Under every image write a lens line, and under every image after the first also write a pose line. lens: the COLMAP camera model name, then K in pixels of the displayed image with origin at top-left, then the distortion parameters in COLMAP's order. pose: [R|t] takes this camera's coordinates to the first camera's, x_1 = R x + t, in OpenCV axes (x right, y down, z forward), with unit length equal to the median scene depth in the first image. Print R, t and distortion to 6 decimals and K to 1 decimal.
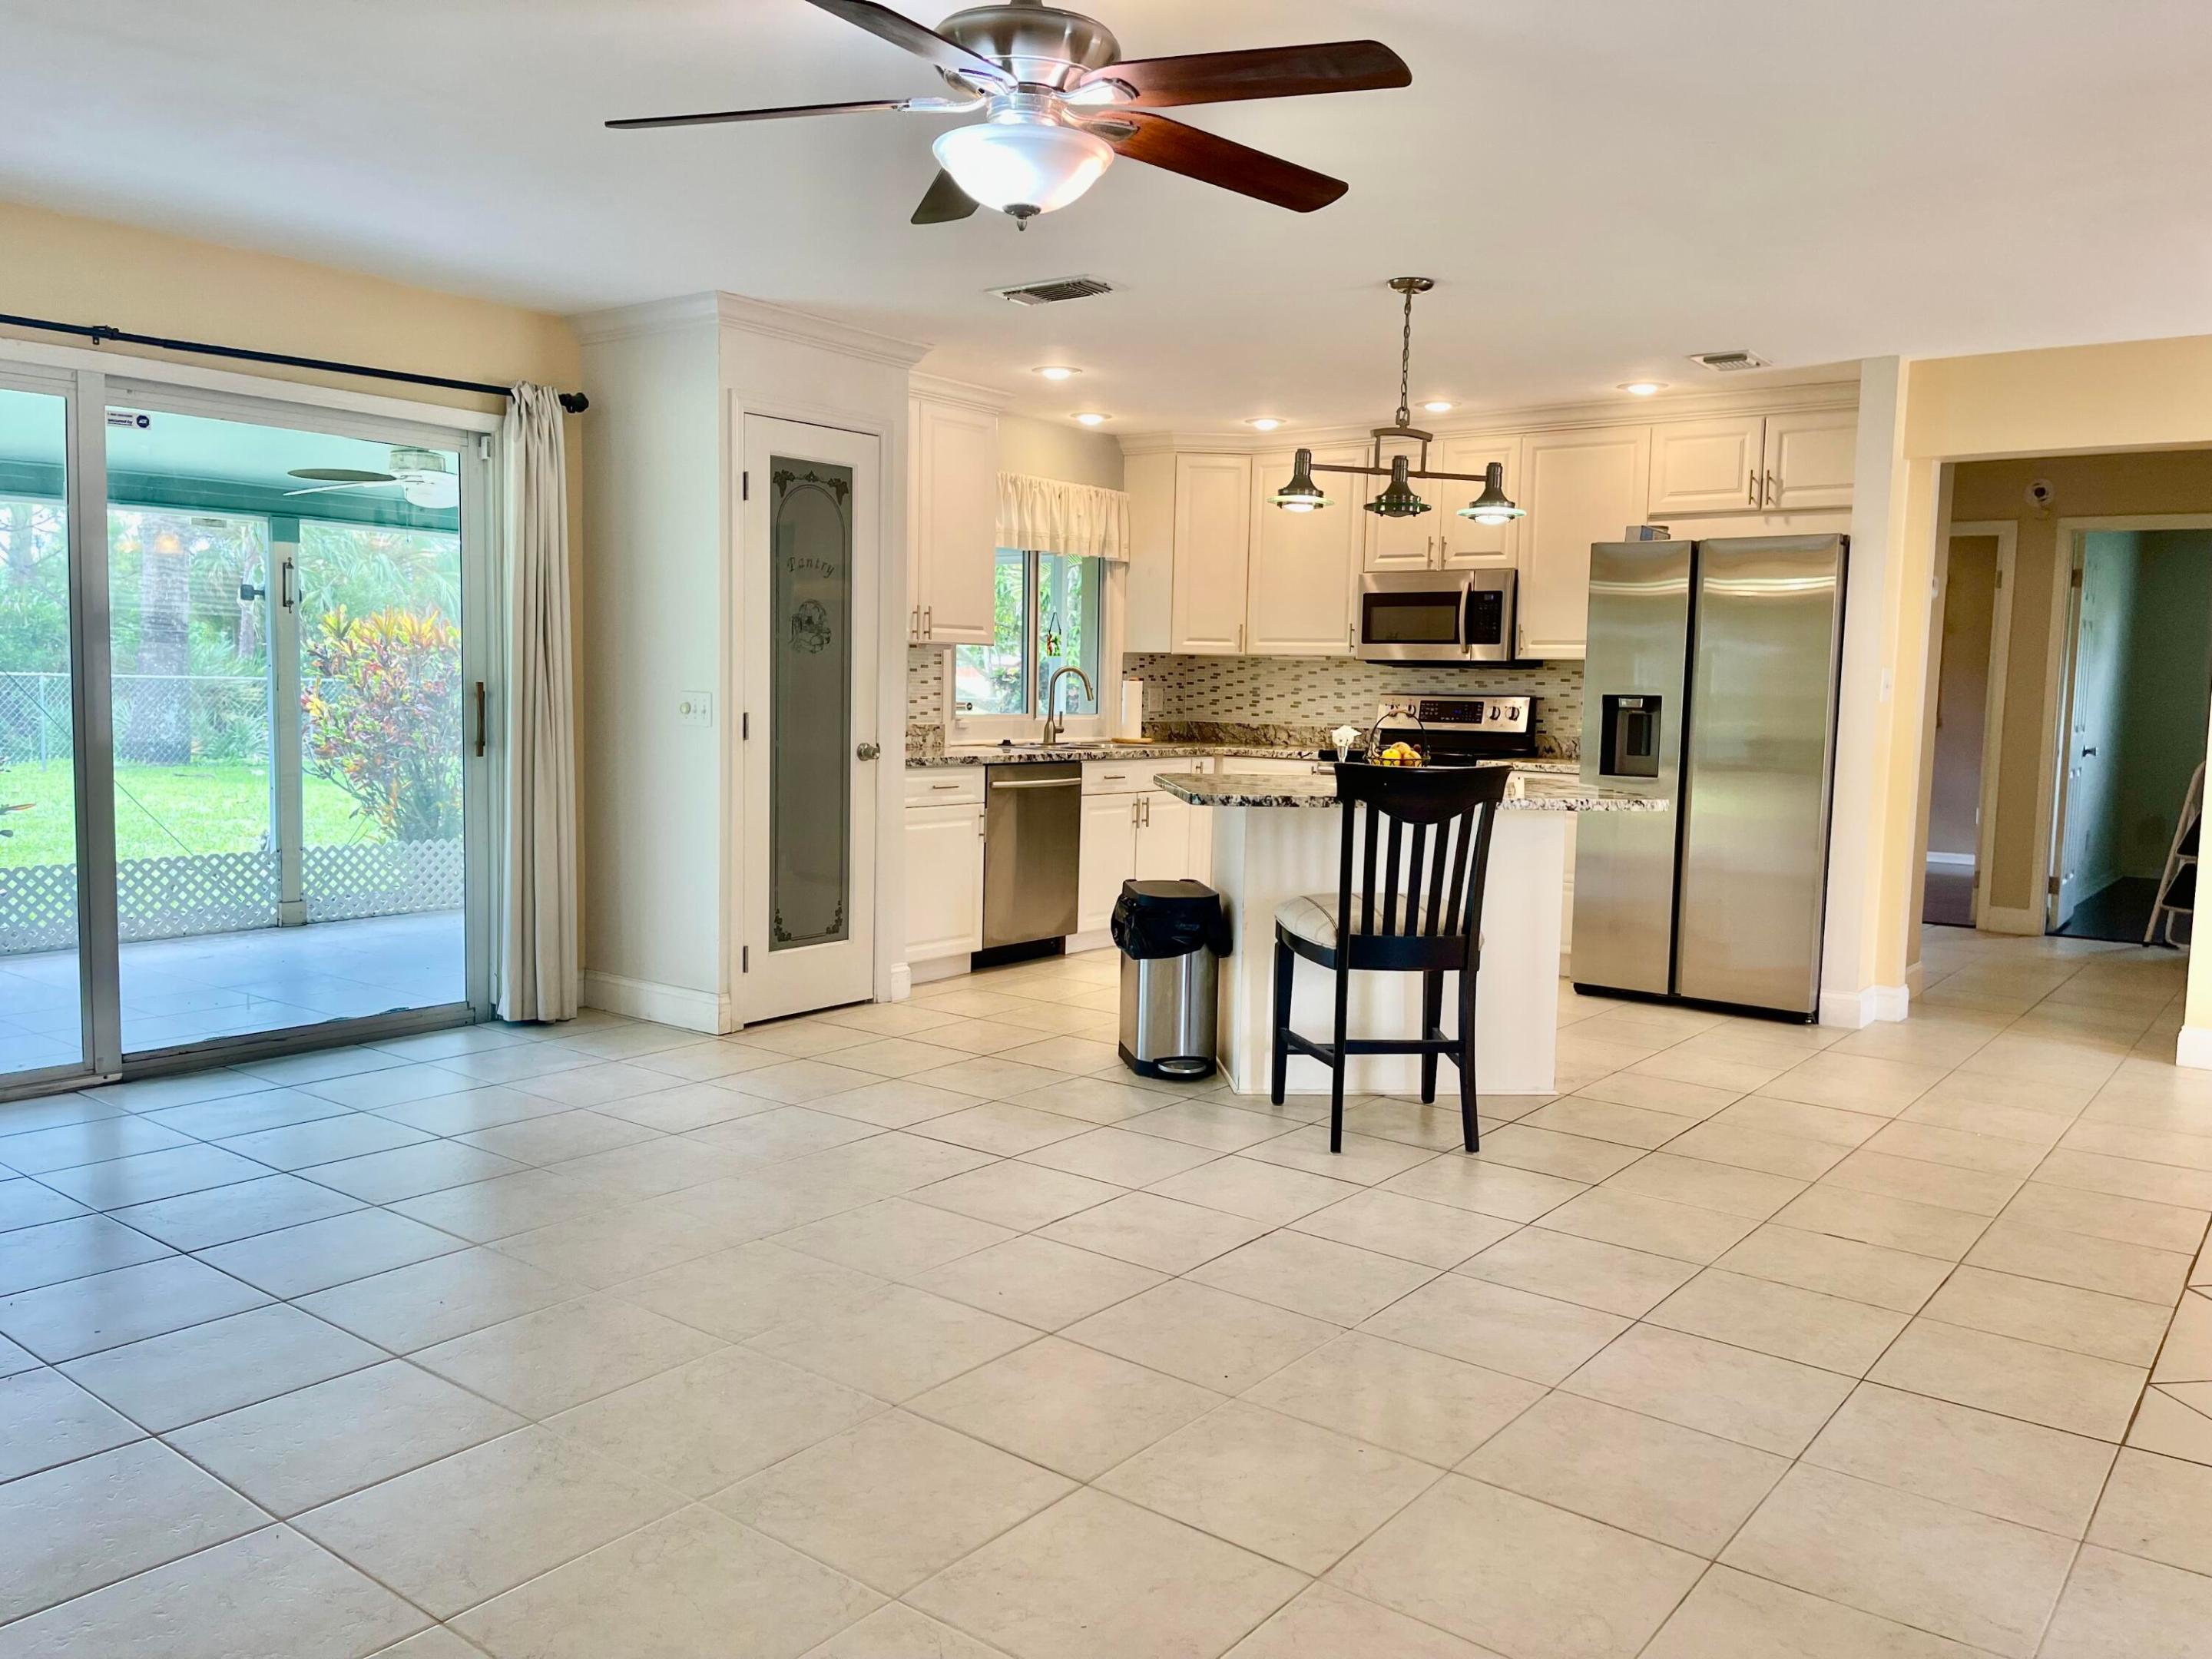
lens RADIAL K [[1672.3, 0, 1106.0], [0, 1672.3, 829.5], [0, 0, 1]] dist [-0.000779, -0.002232]
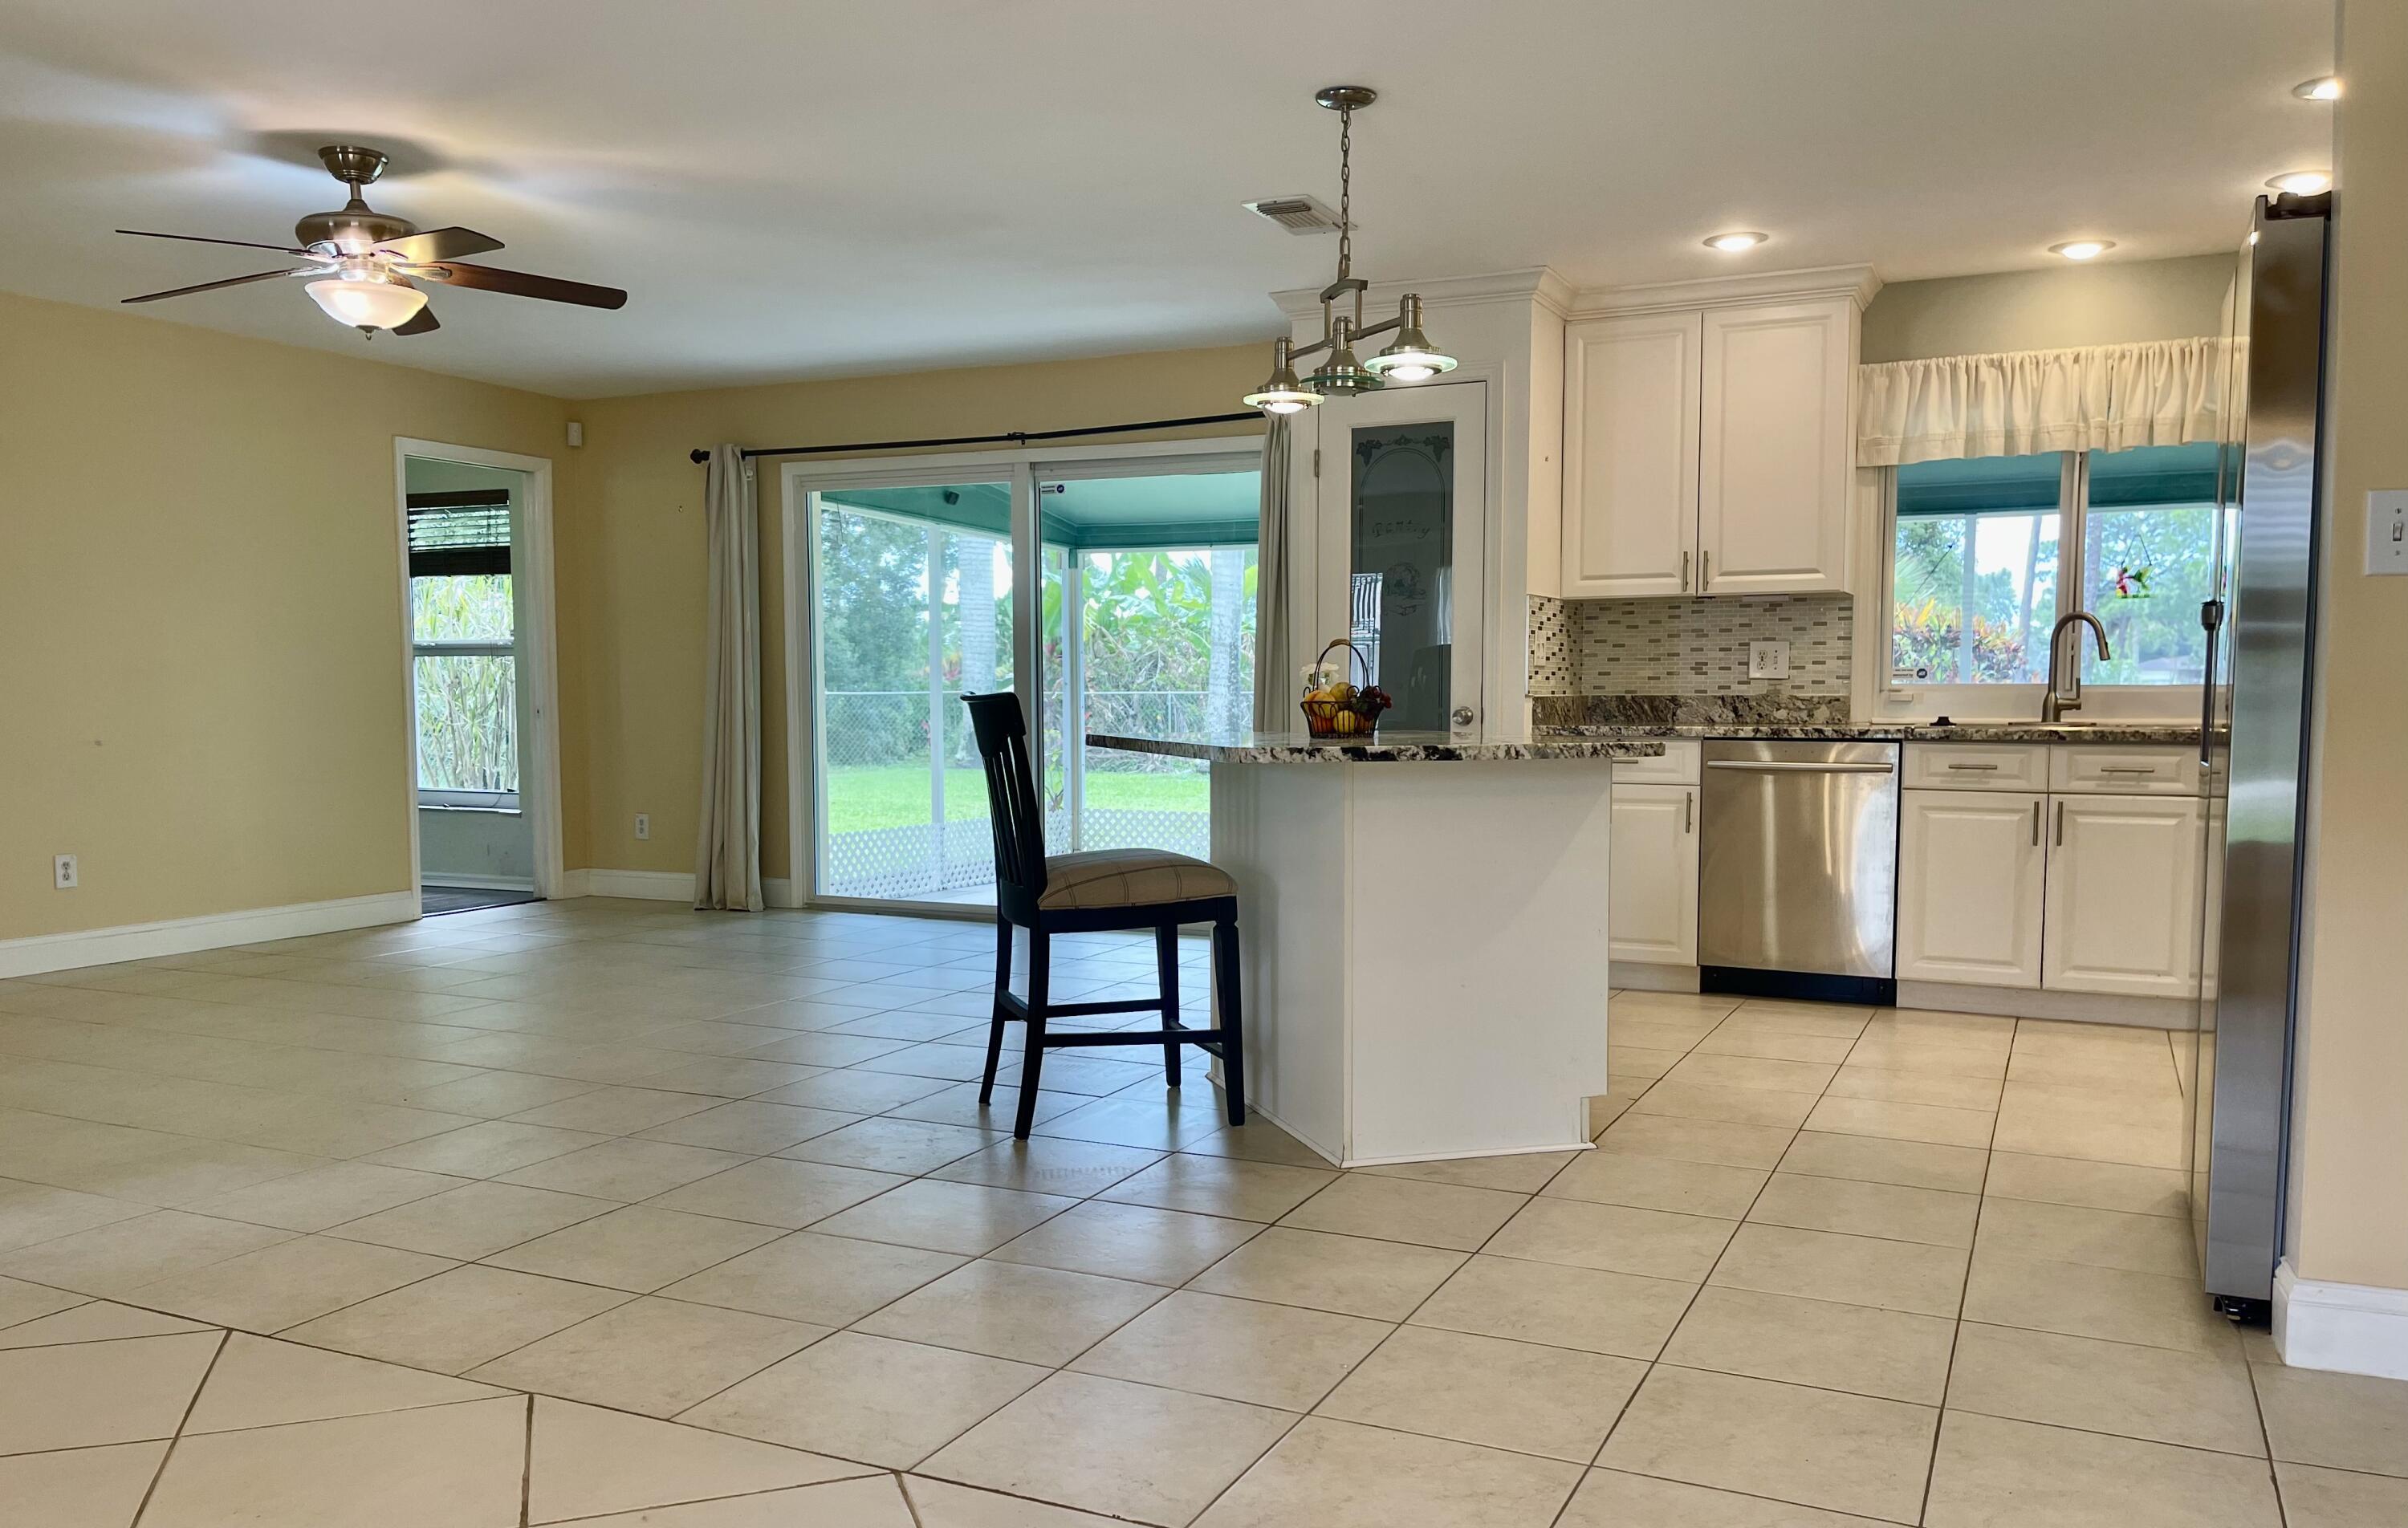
lens RADIAL K [[1820.6, 0, 1203.3], [0, 1820.6, 843.8], [0, 0, 1]] dist [0.026640, 0.000662]
pose [[0.211258, 0.058380, -0.975685, 0.797545], [-0.079672, 0.995922, 0.042340, -0.006075], [0.974178, 0.068790, 0.215047, 0.602988]]
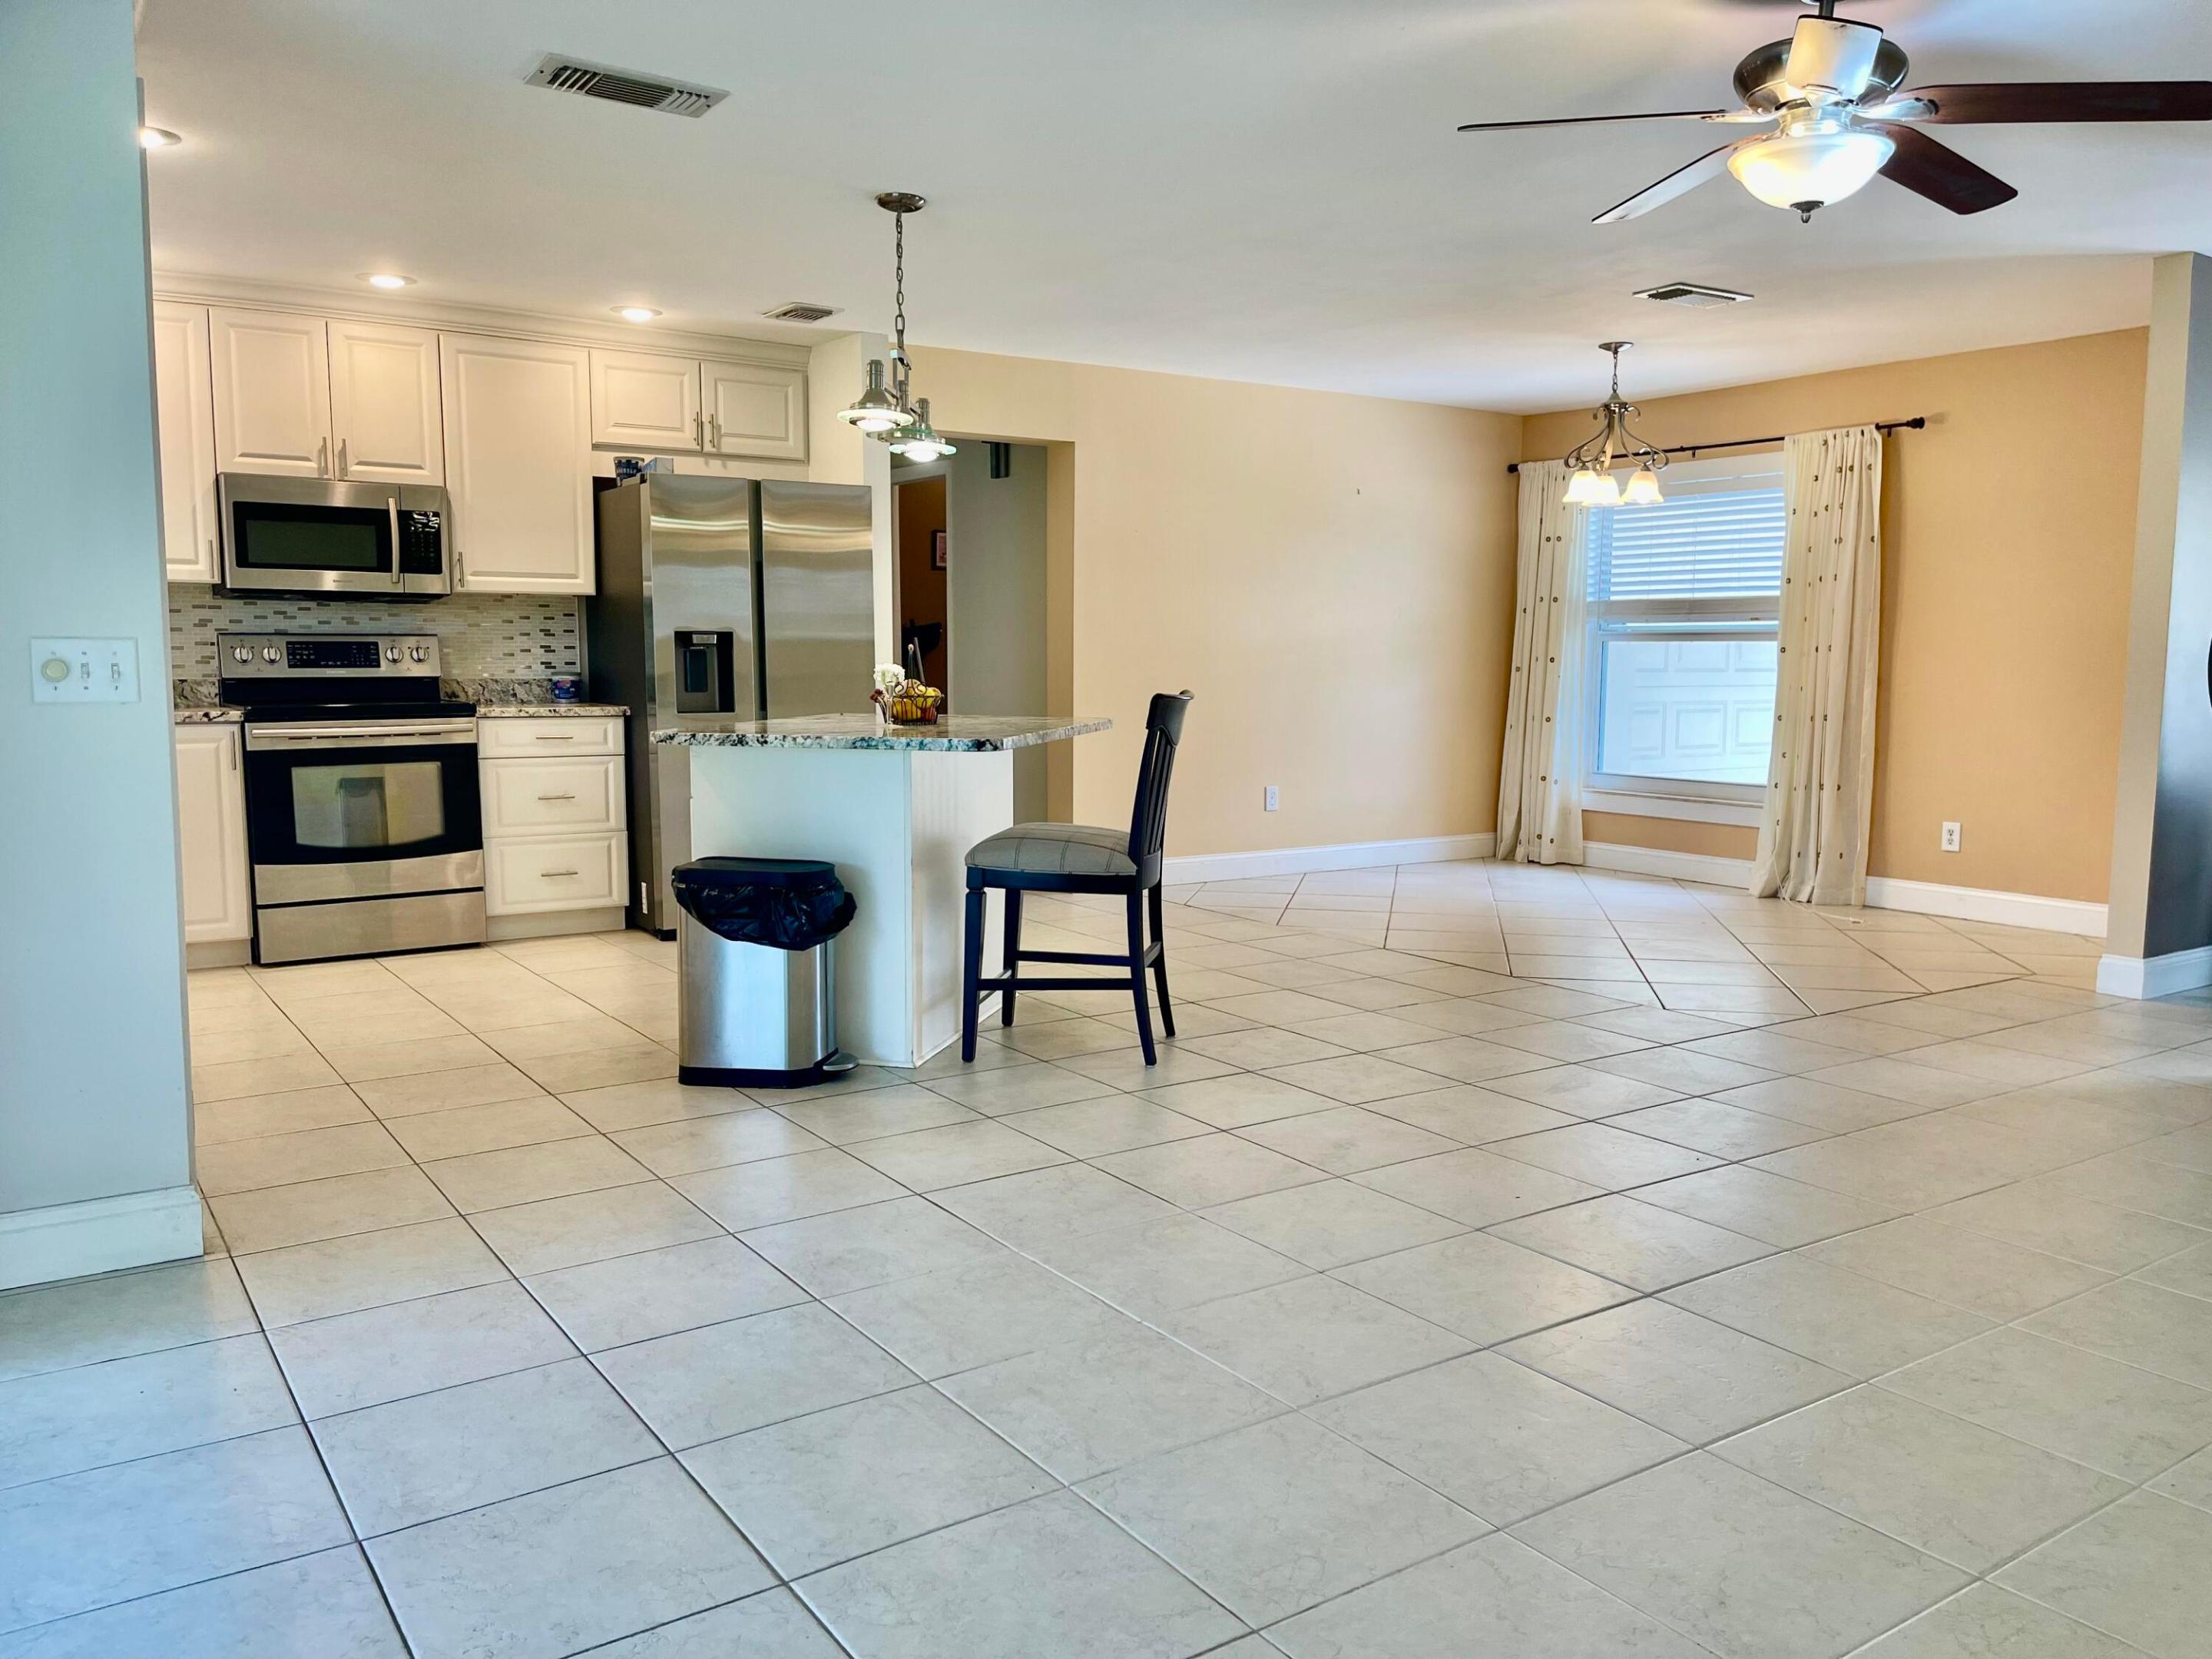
lens RADIAL K [[1656.1, 0, 1105.0], [0, 1656.1, 863.4], [0, 0, 1]] dist [0.003813, 0.001269]
pose [[0.304110, -0.140993, 0.942145, -0.571610], [0.086033, 0.989010, 0.120236, -0.041729], [-0.948744, 0.044491, 0.312898, 0.471943]]
